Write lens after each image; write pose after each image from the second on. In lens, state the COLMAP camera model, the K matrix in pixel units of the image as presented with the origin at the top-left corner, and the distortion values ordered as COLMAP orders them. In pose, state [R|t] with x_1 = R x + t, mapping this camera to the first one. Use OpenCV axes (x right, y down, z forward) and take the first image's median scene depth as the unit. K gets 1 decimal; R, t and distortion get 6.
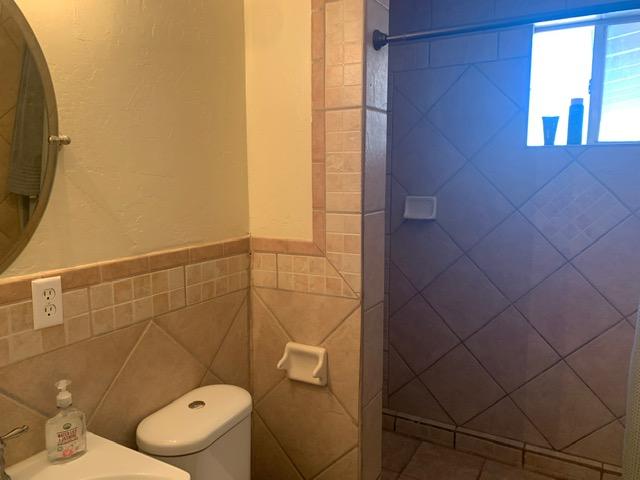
lens RADIAL K [[500.2, 0, 317.6], [0, 500.2, 241.5], [0, 0, 1]] dist [0.055317, -0.023853]
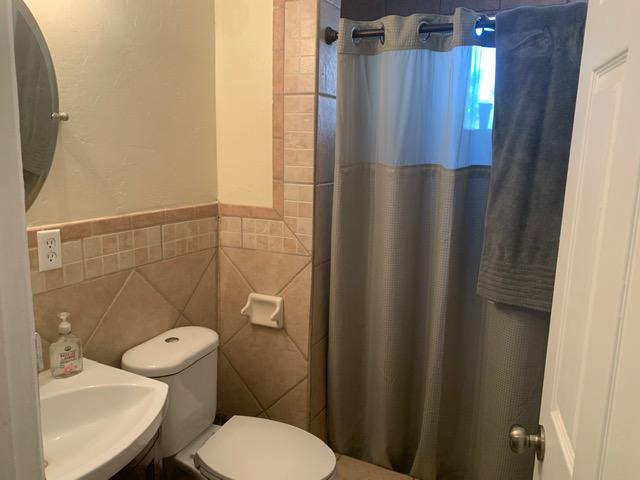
lens RADIAL K [[500.2, 0, 321.8], [0, 500.2, 236.2], [0, 0, 1]] dist [0.055317, -0.023853]
pose [[0.997582, 0.014051, 0.068058, 0.028392], [-0.016999, 0.998933, 0.042934, 0.016829], [-0.067382, -0.043987, 0.996757, -0.191168]]
